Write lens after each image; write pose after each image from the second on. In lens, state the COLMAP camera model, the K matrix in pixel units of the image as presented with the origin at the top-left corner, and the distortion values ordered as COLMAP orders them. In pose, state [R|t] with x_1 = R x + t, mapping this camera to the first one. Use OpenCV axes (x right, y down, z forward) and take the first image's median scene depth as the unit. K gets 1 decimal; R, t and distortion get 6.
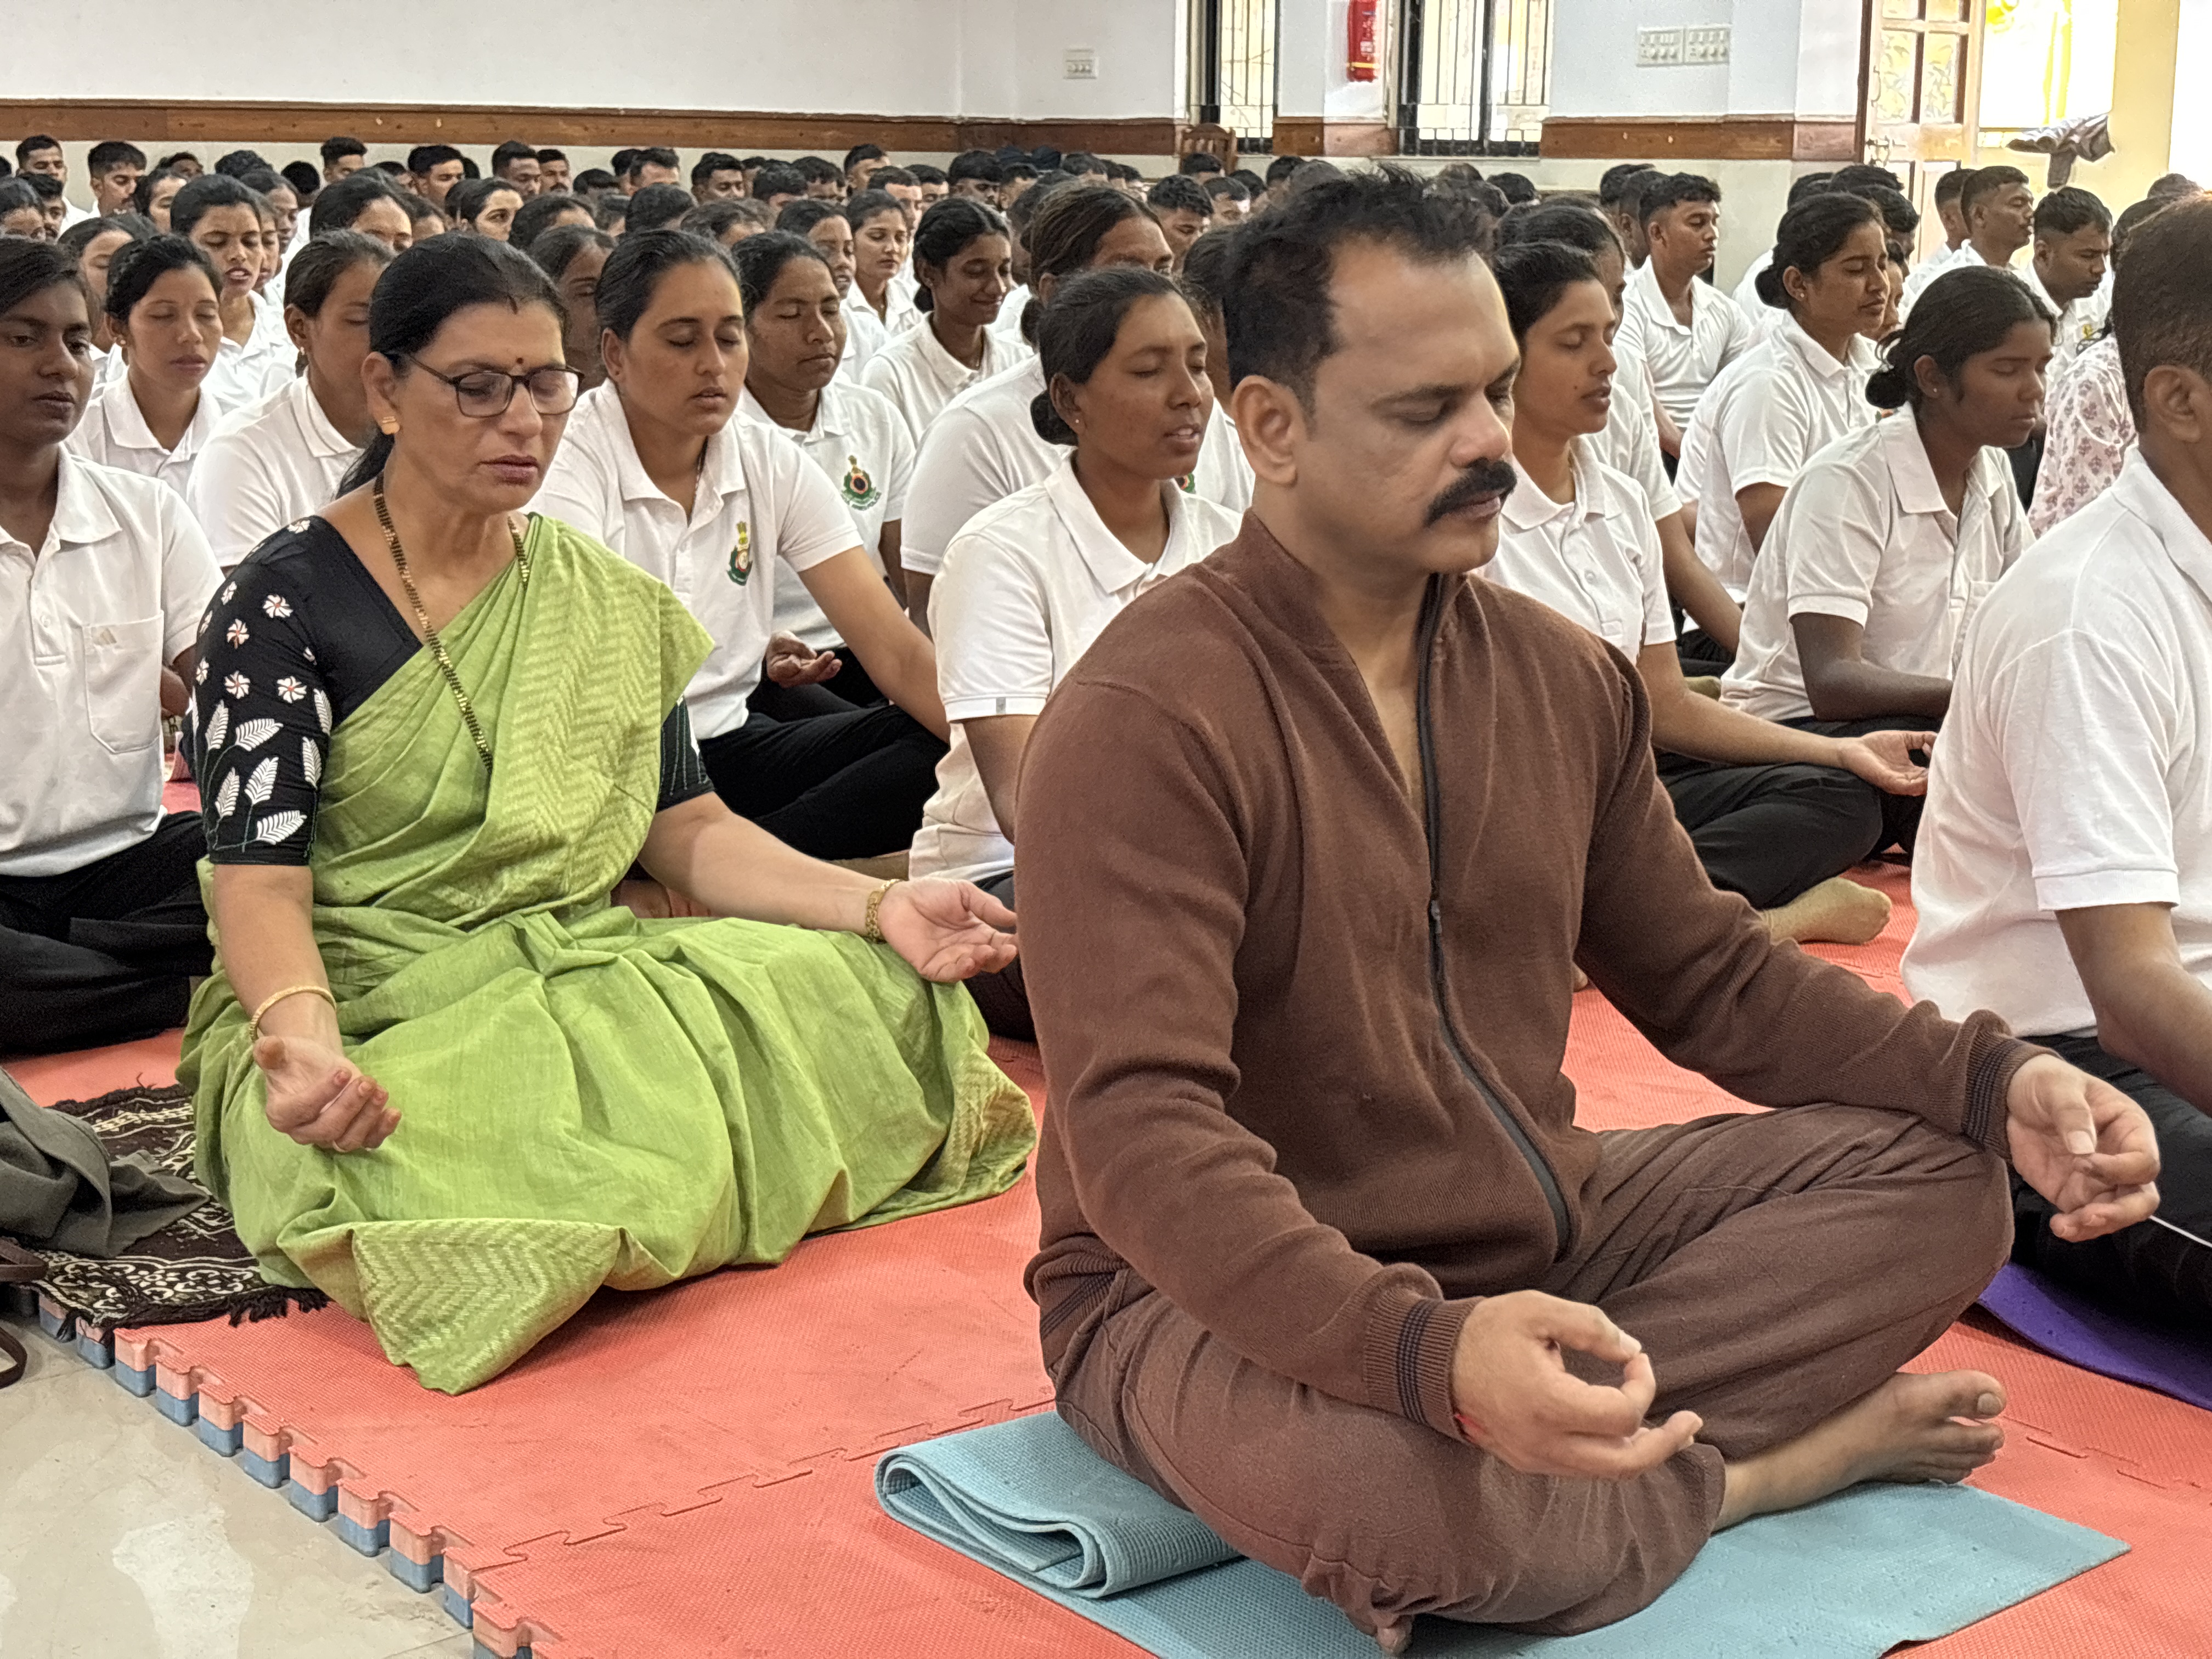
lens RADIAL K [[3362.7, 0, 1106.0], [0, 3362.7, 829.5], [0, 0, 1]] dist [0.035619, 0.053998]
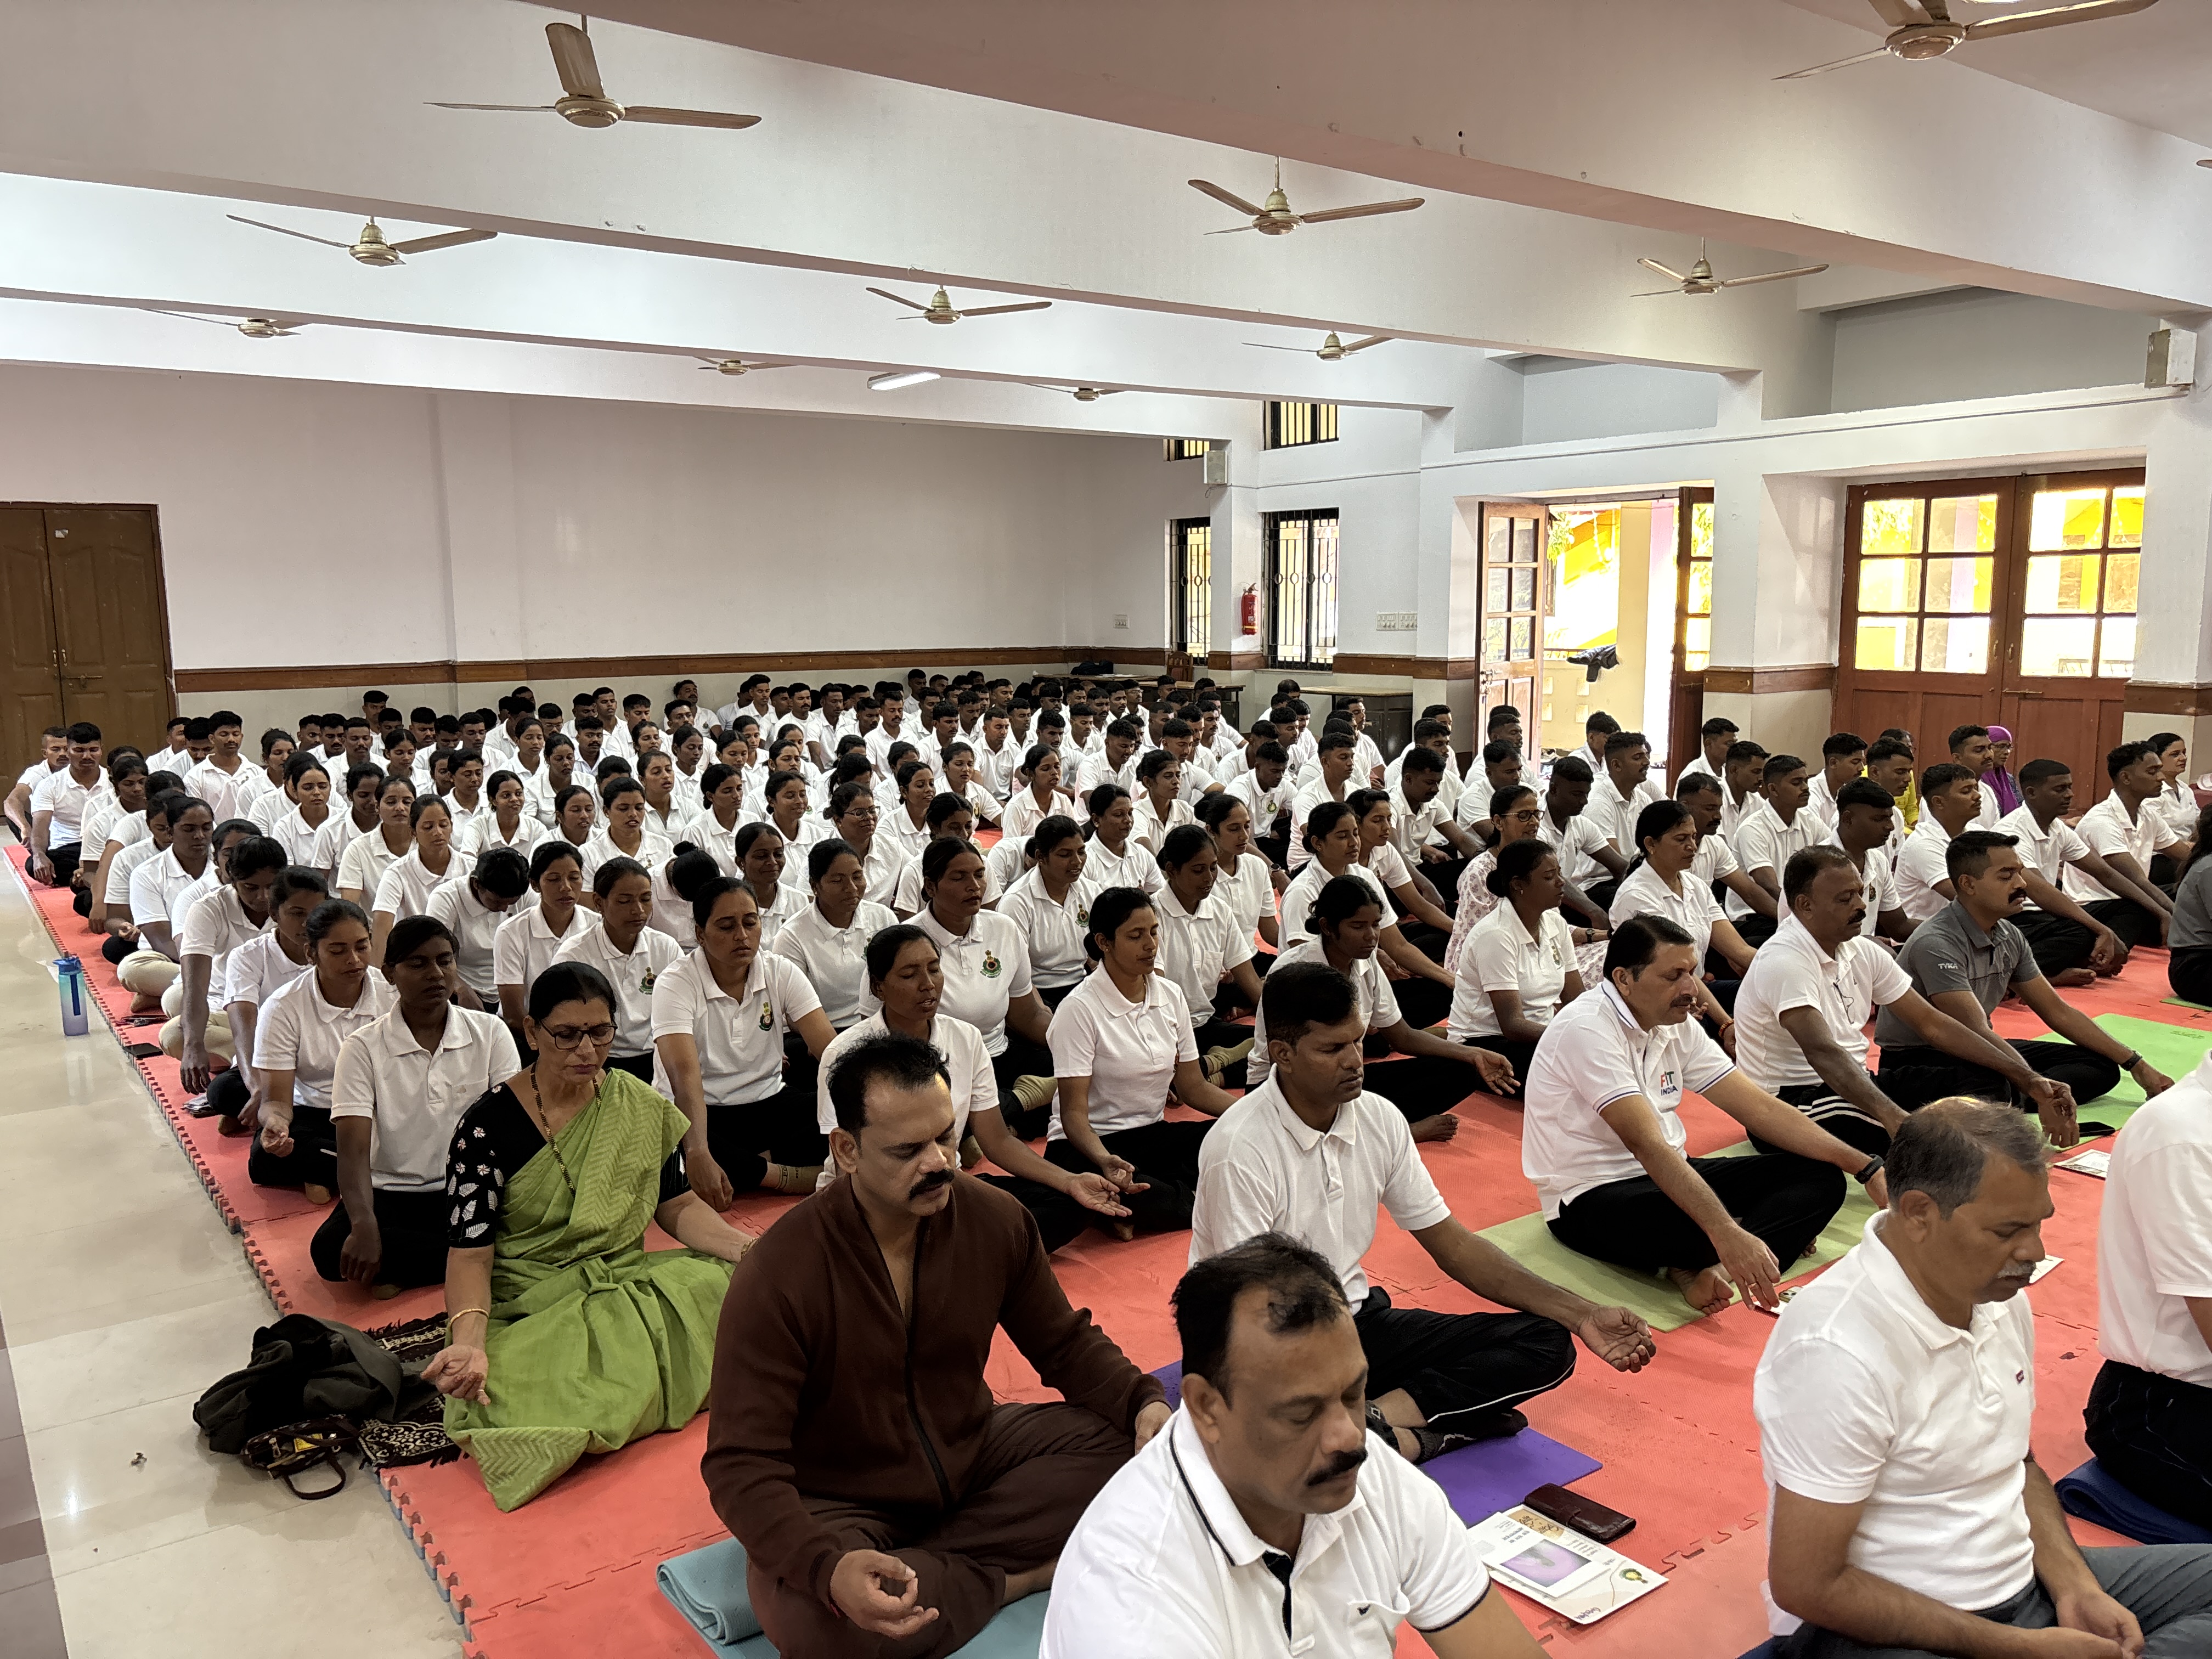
lens RADIAL K [[1671.7, 0, 1100.7], [0, 1671.7, 825.7], [0, 0, 1]] dist [0.052844, -0.053750]
pose [[0.998084, -0.006438, -0.061532, 0.160890], [0.002439, 0.997892, -0.064856, -0.126638], [0.061820, 0.064582, 0.995996, -0.092125]]
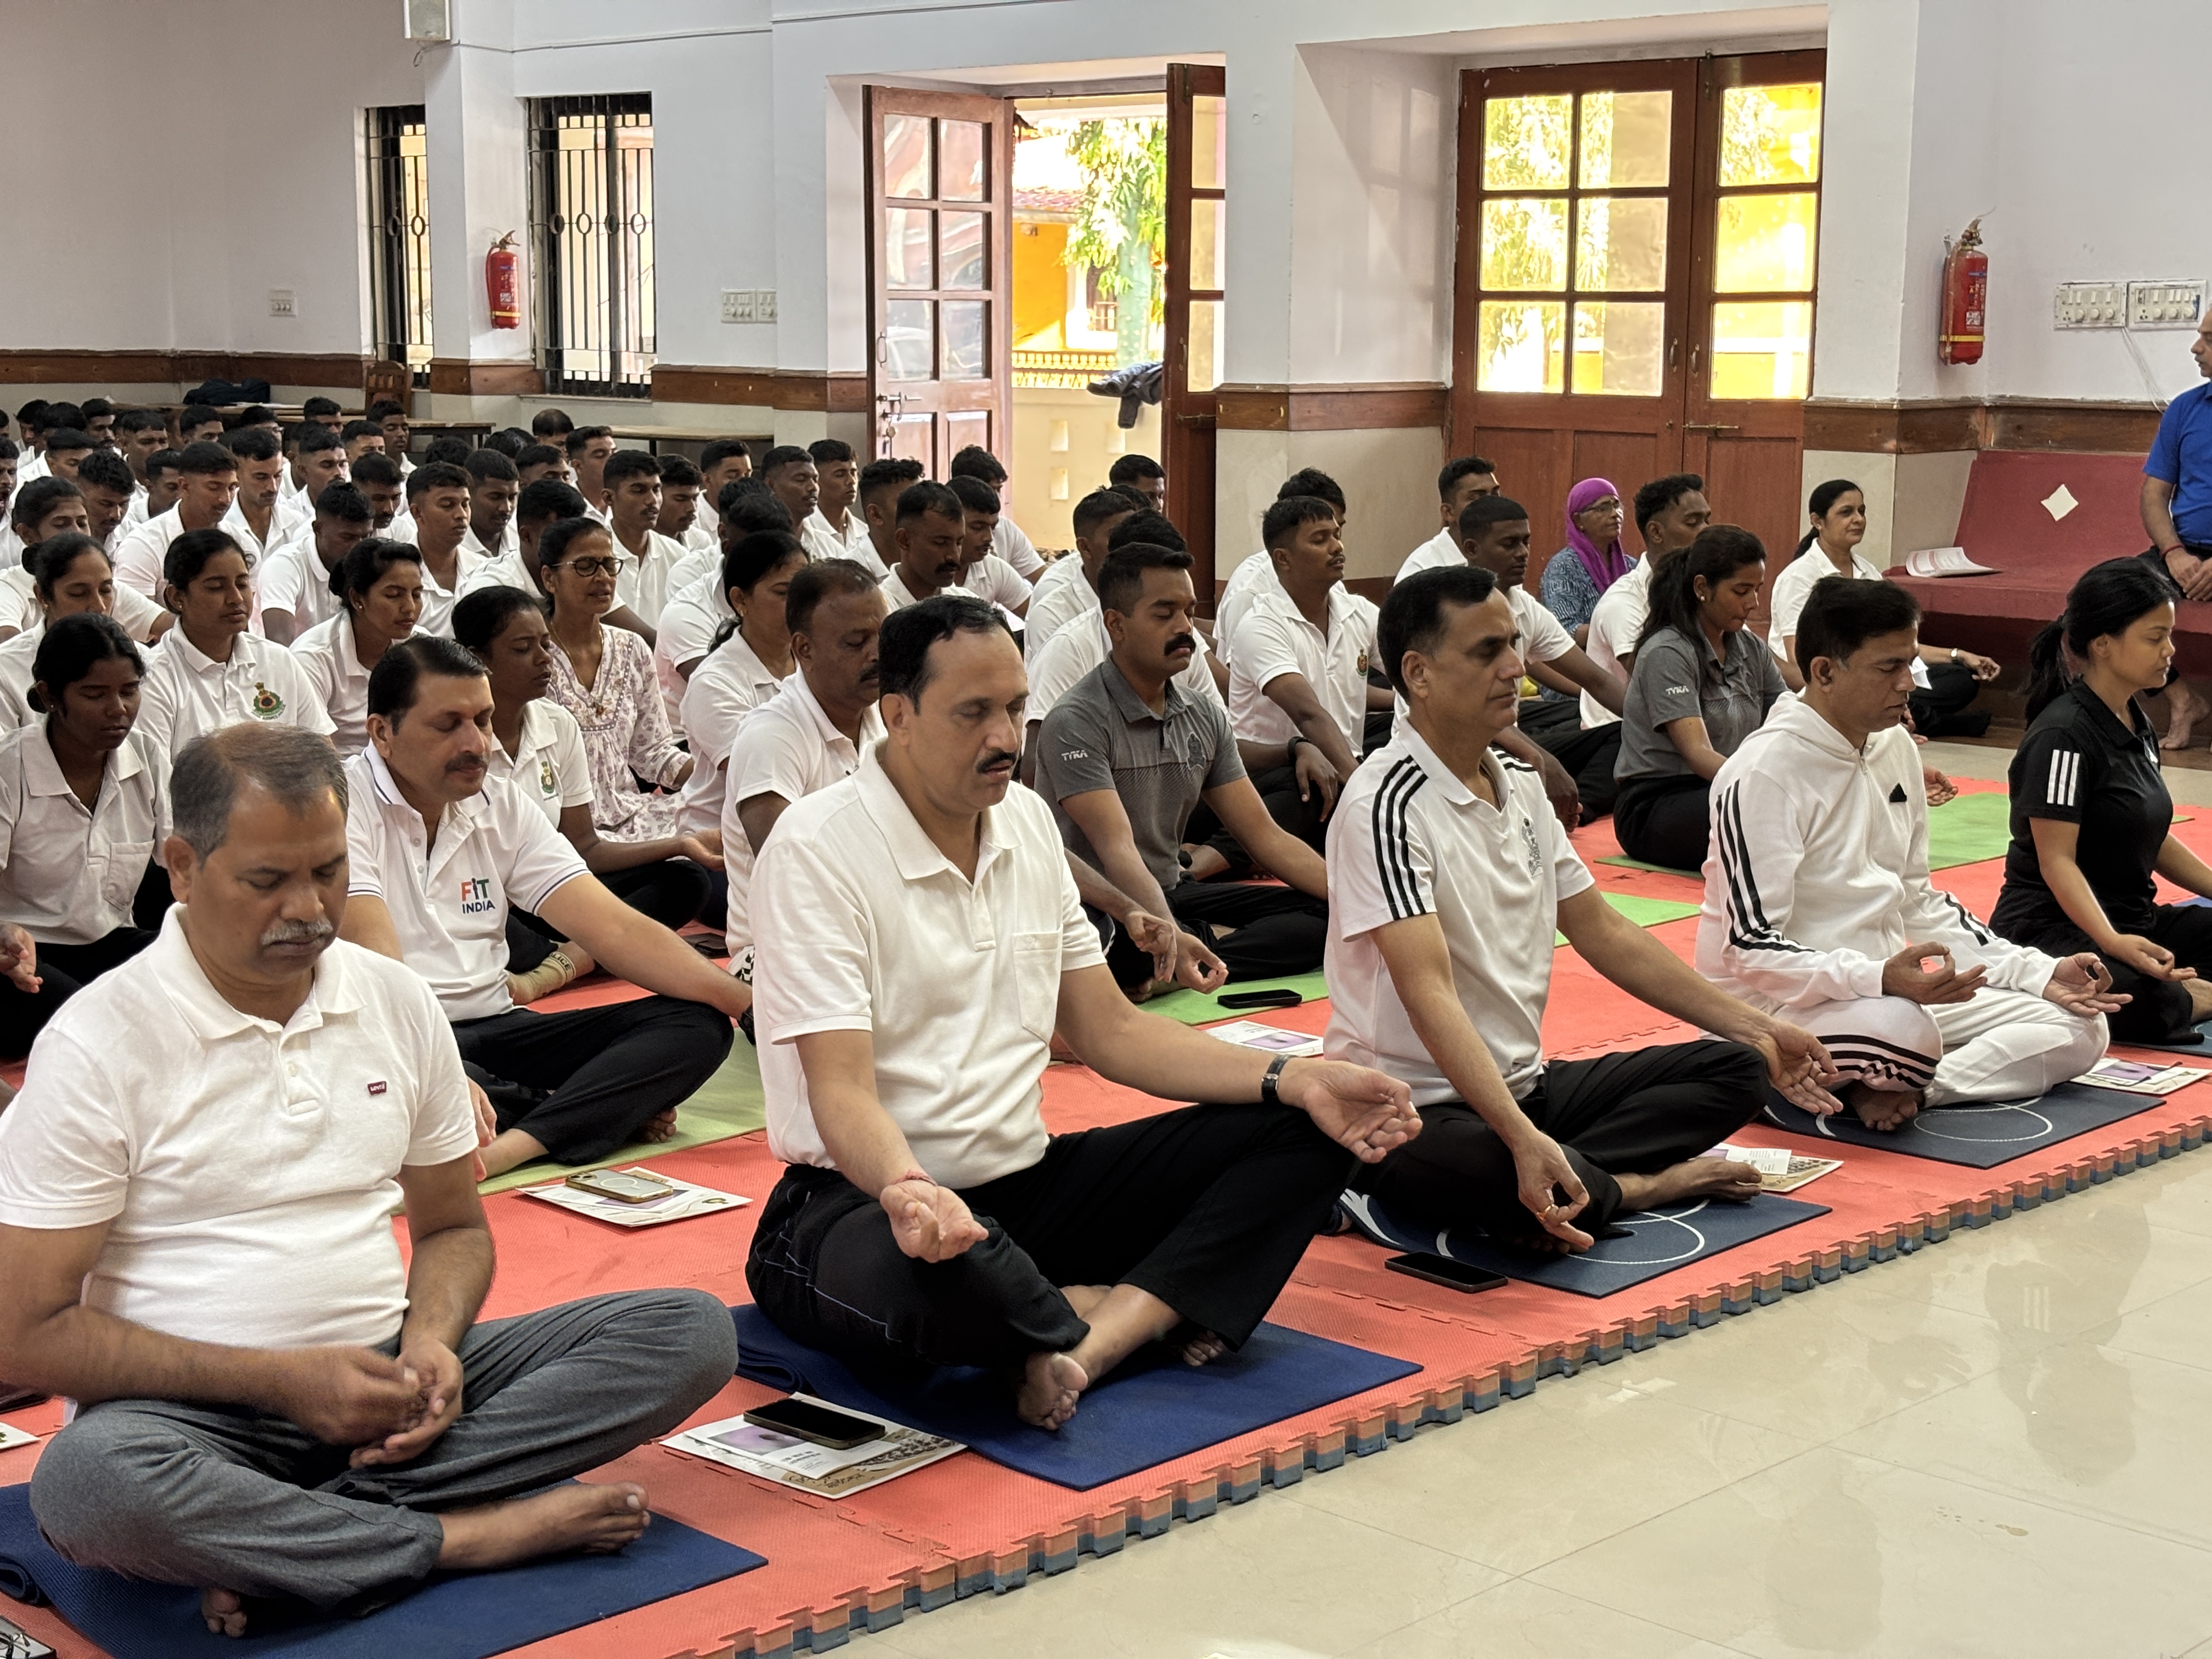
lens RADIAL K [[3322.8, 0, 1097.7], [0, 3322.8, 801.9], [0, 0, 1]] dist [0.305464, -1.275598]
pose [[0.994043, -0.015394, 0.107893, 0.503535], [0.021268, 0.998341, -0.053502, -0.010204], [-0.106890, 0.055478, 0.992722, -0.377563]]
